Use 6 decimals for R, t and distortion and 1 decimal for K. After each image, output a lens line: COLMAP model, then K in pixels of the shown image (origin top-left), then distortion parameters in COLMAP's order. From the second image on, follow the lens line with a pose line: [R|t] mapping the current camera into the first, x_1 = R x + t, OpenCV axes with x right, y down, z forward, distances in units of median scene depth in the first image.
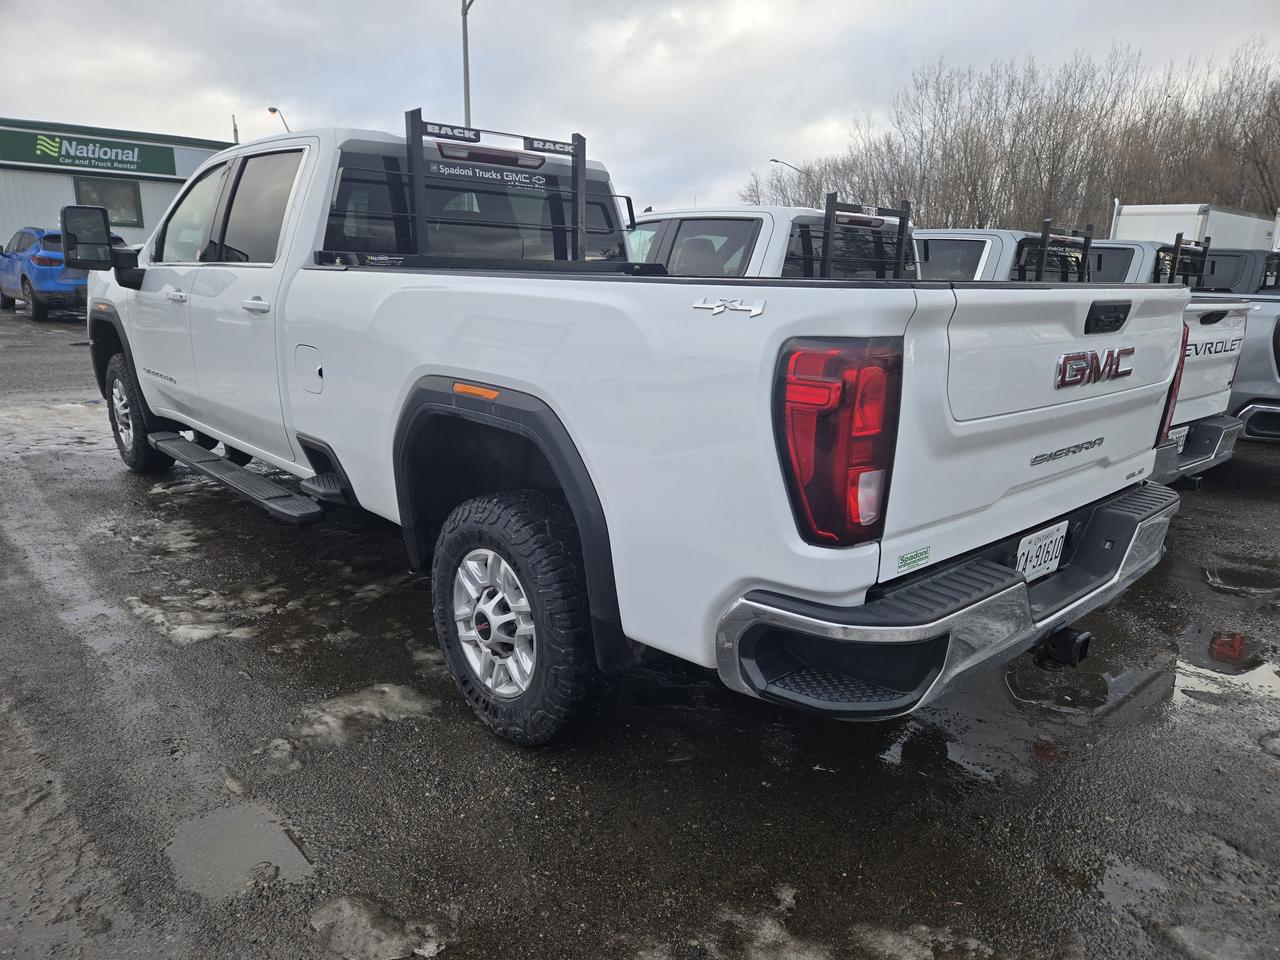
lens RADIAL K [[864.1, 0, 640.0], [0, 864.1, 480.0], [0, 0, 1]] dist [0.062807, -0.041952]
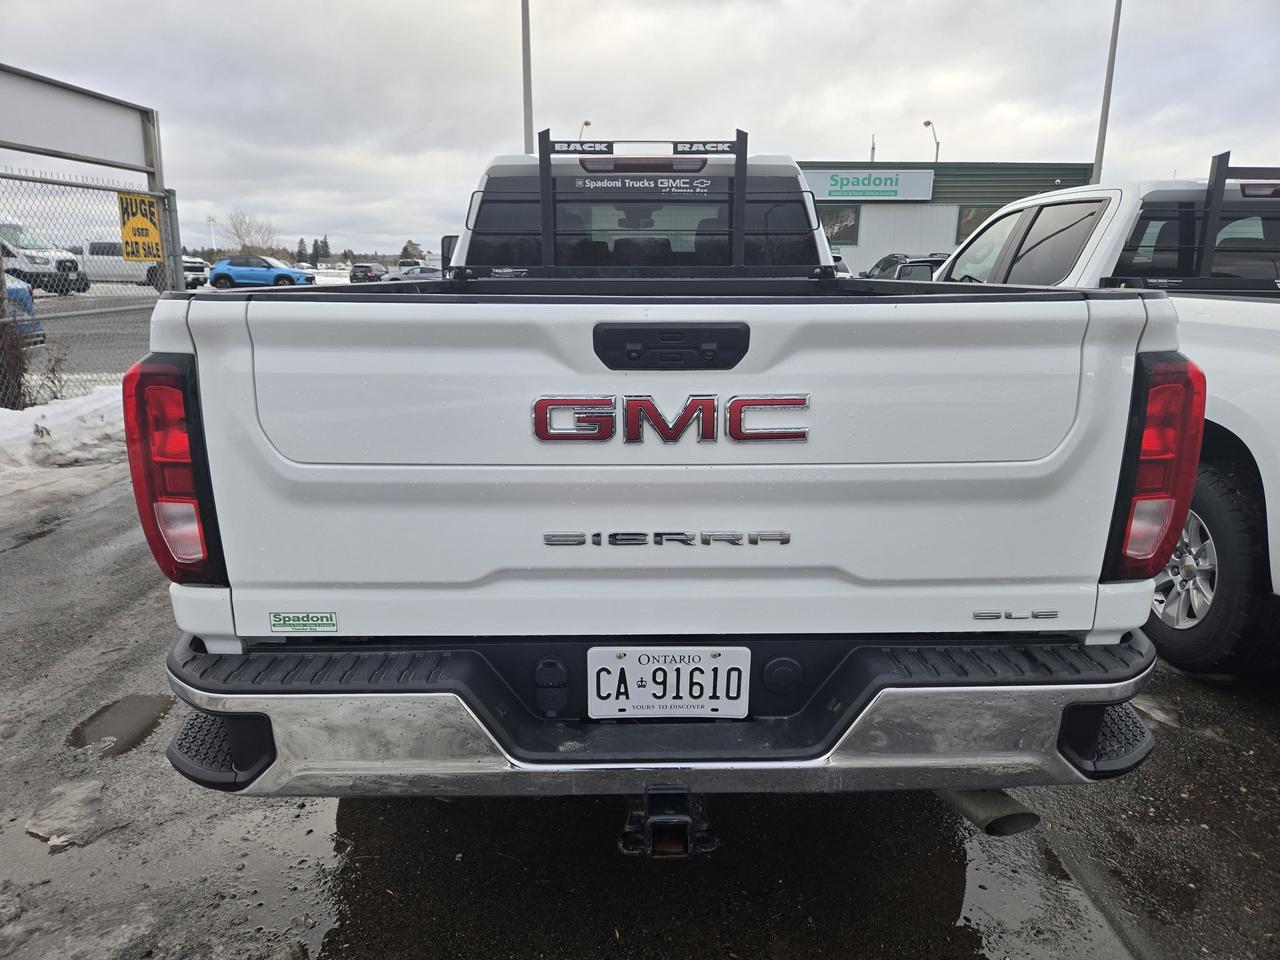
lens RADIAL K [[847.5, 0, 643.4], [0, 847.5, 466.9], [0, 0, 1]] dist [0.105483, -0.106349]
pose [[0.743520, 0.129068, -0.656140, 0.535530], [-0.139662, 0.989530, 0.036387, -0.065555], [0.653967, 0.064584, 0.753761, 0.287551]]
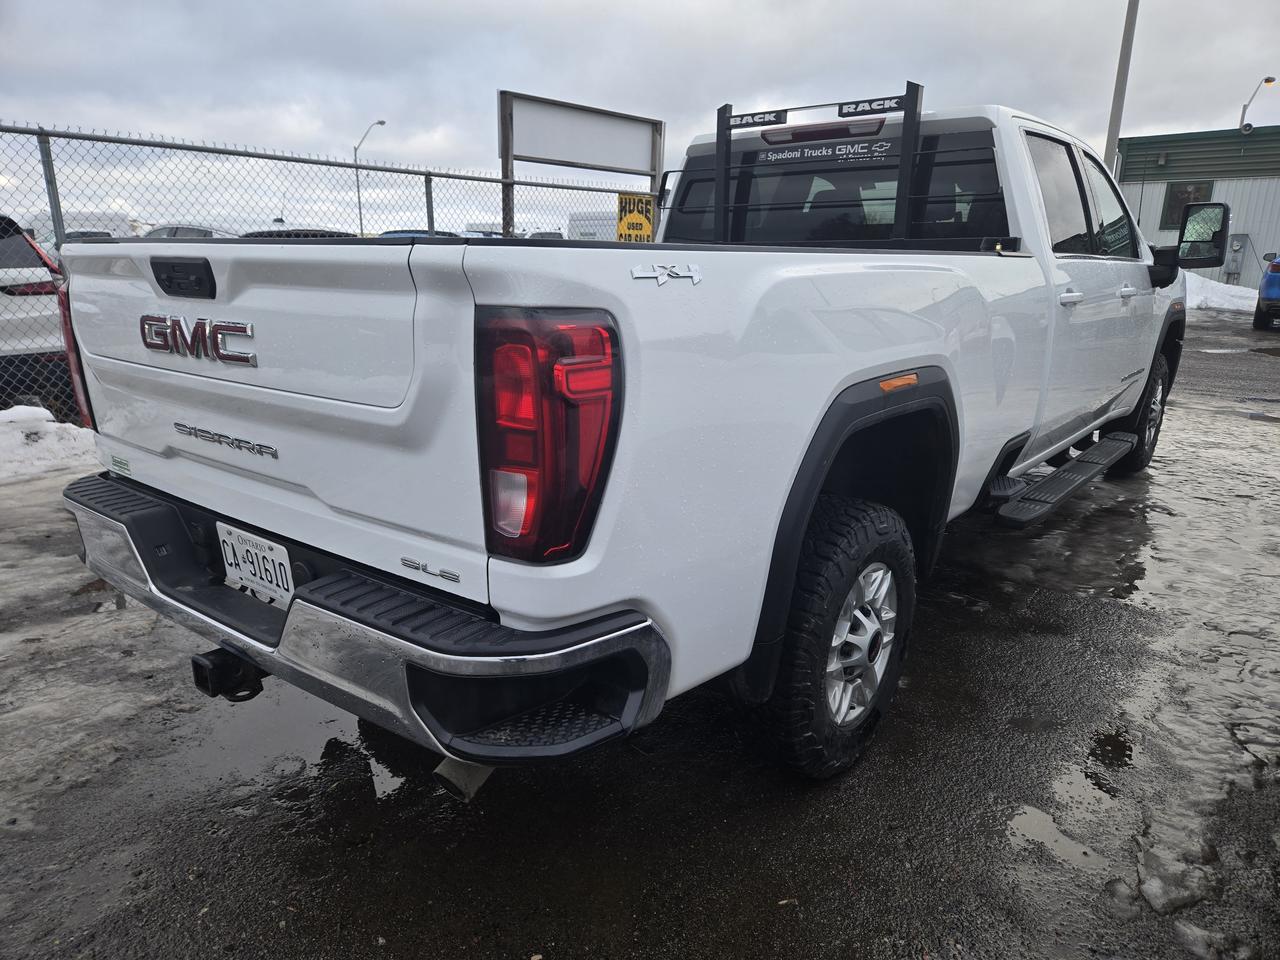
lens RADIAL K [[868.7, 0, 645.5], [0, 868.7, 476.4], [0, 0, 1]] dist [0.059869, -0.041803]
pose [[0.143057, 0.216758, -0.965687, 0.812887], [-0.236680, 0.954904, 0.179276, -0.146486], [0.960998, 0.202912, 0.187908, 0.736168]]
